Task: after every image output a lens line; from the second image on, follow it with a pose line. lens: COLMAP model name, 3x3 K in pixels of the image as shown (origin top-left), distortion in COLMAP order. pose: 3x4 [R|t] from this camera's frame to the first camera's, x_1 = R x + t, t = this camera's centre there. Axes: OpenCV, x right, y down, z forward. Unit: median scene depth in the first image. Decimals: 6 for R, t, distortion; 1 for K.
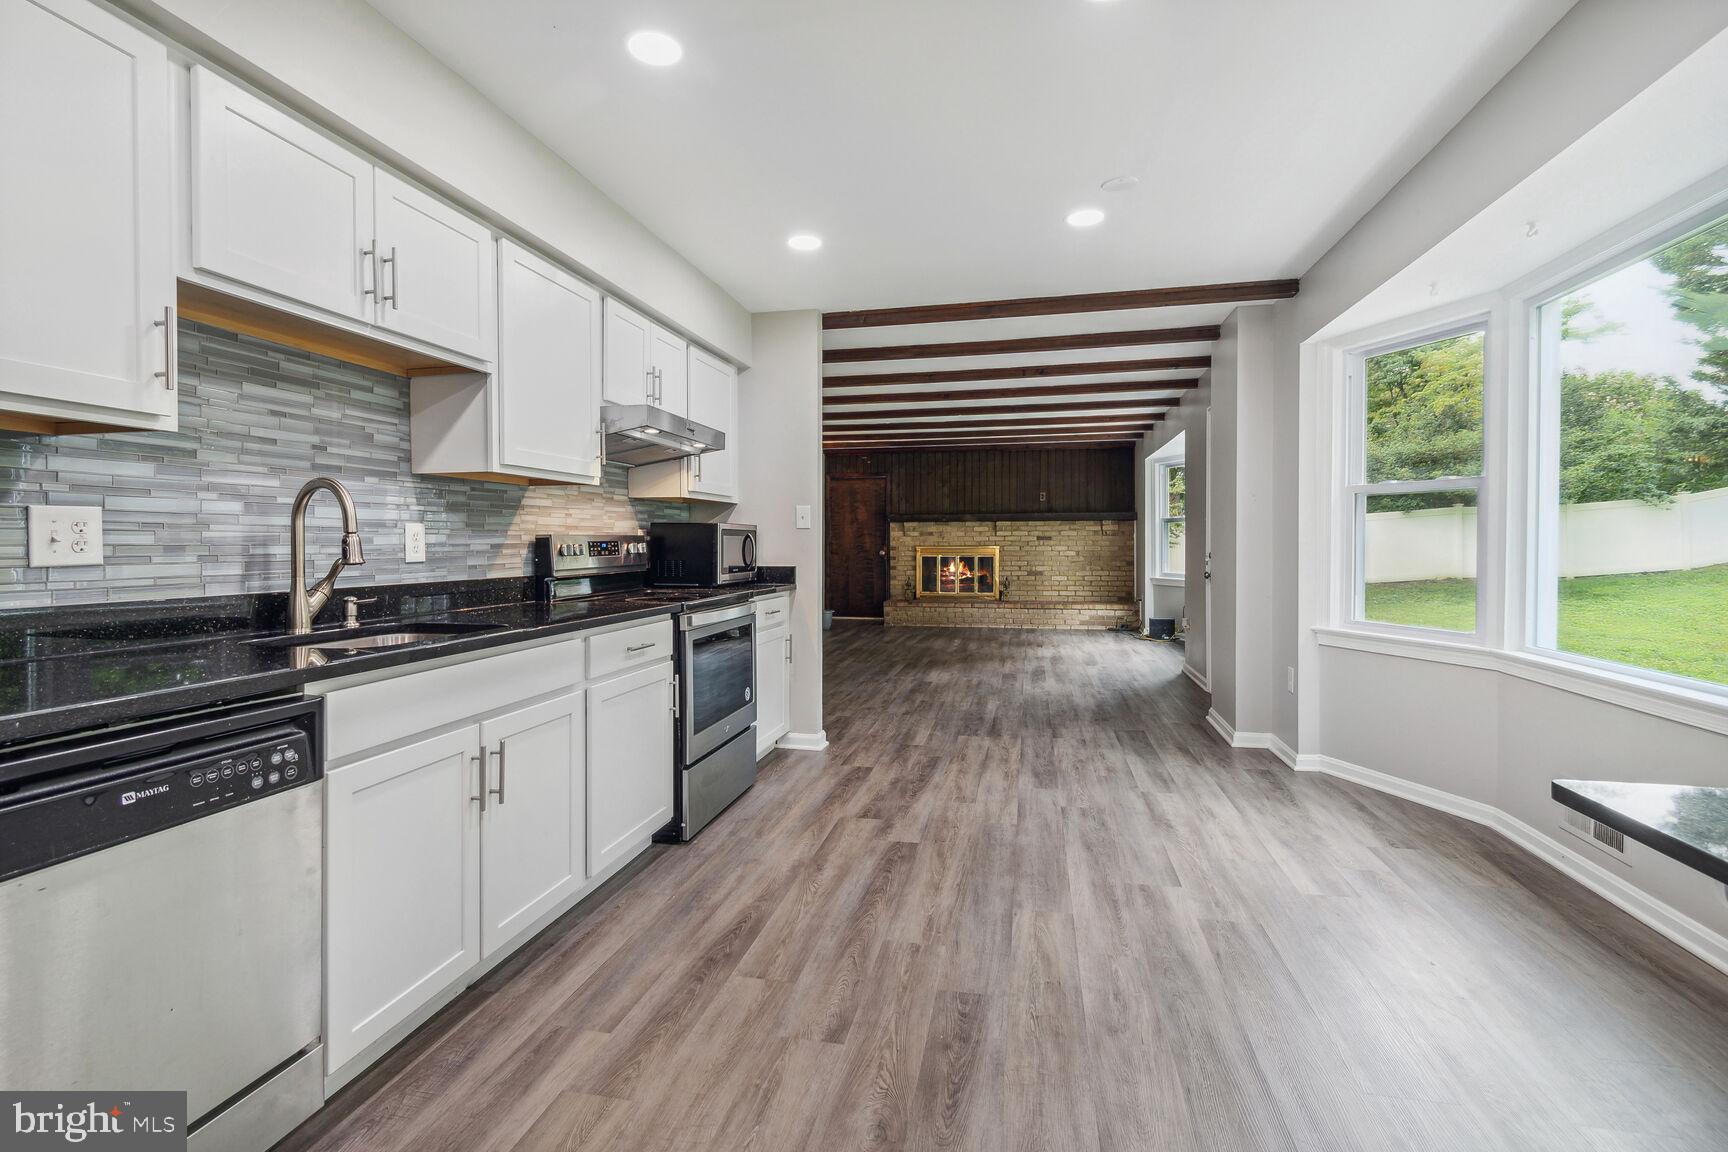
lens RADIAL K [[775.2, 0, 866.4], [0, 775.2, 566.2], [0, 0, 1]] dist [0.018199, 0.000330]
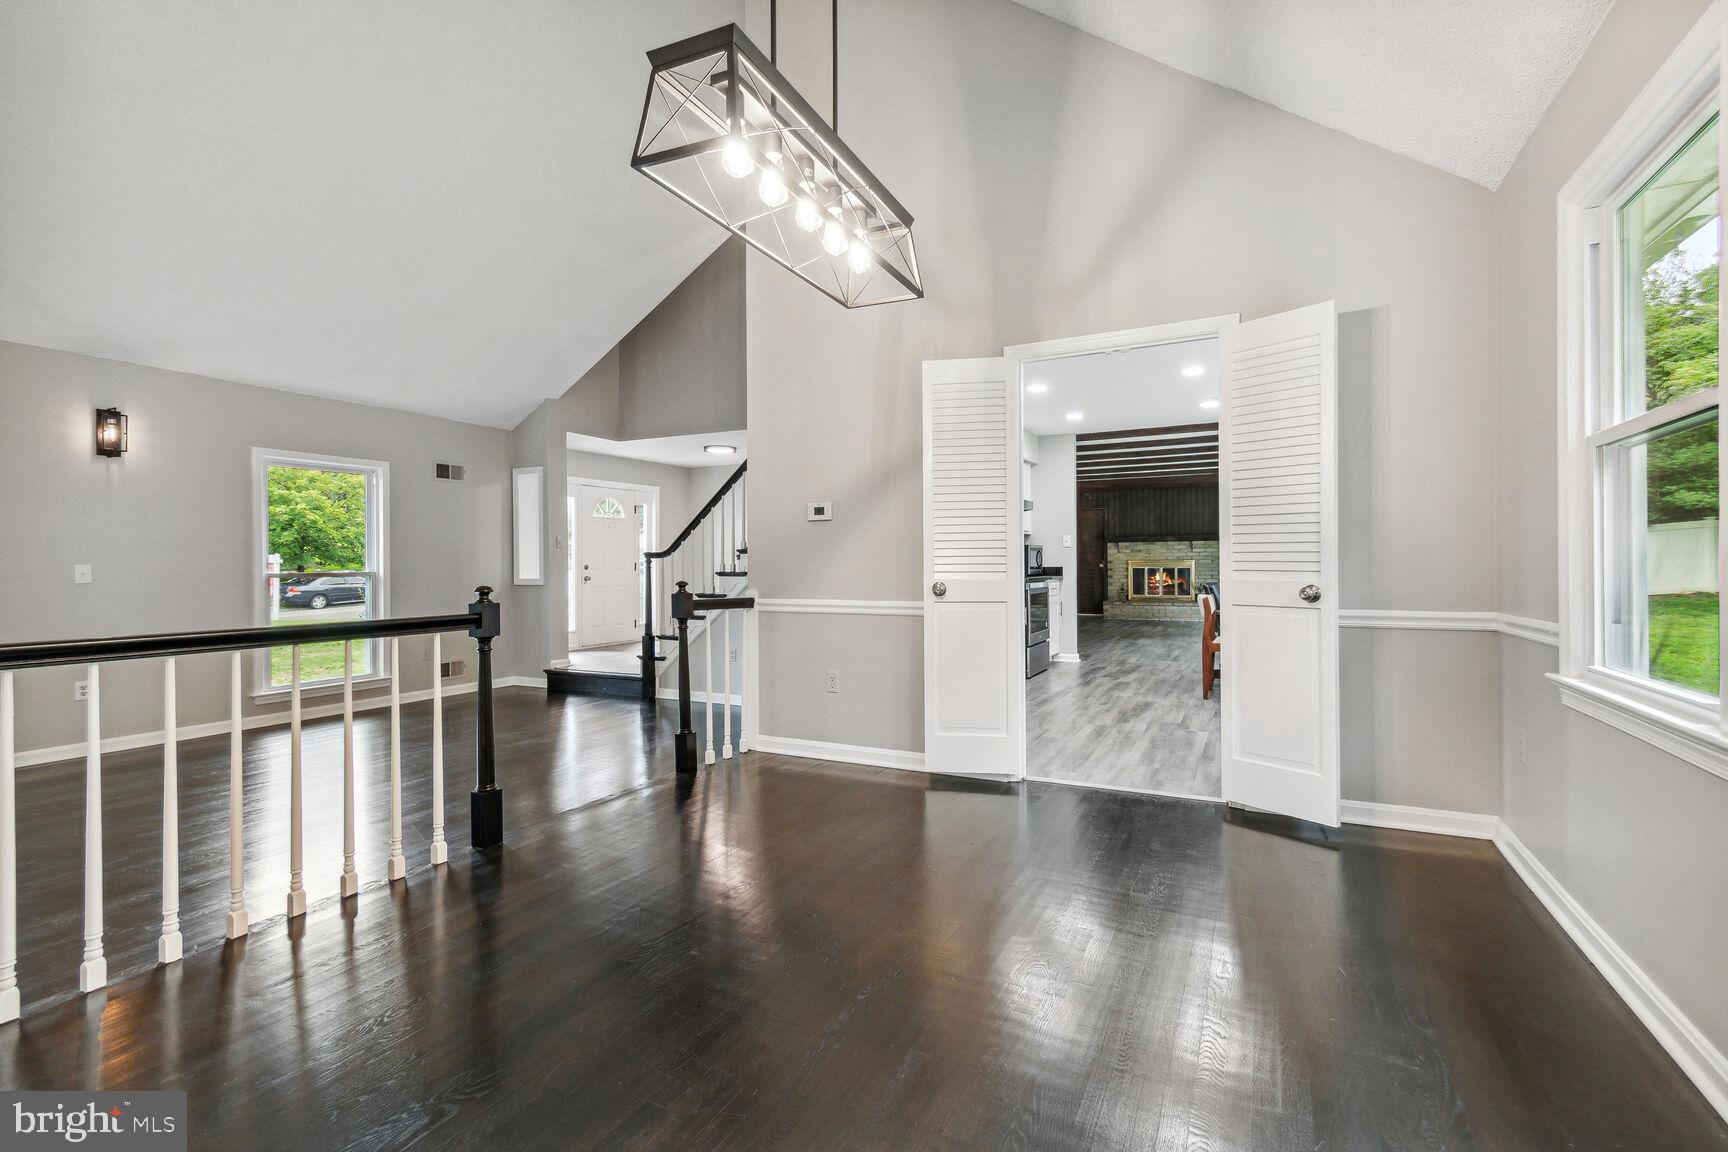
lens RADIAL K [[775.2, 0, 866.4], [0, 775.2, 566.2], [0, 0, 1]] dist [0.018199, 0.000330]
pose [[0.966632, -0.004024, -0.256137, -0.029123], [-0.003108, 0.999619, -0.027434, 0.022544], [0.256150, 0.027315, 0.966251, -0.412991]]
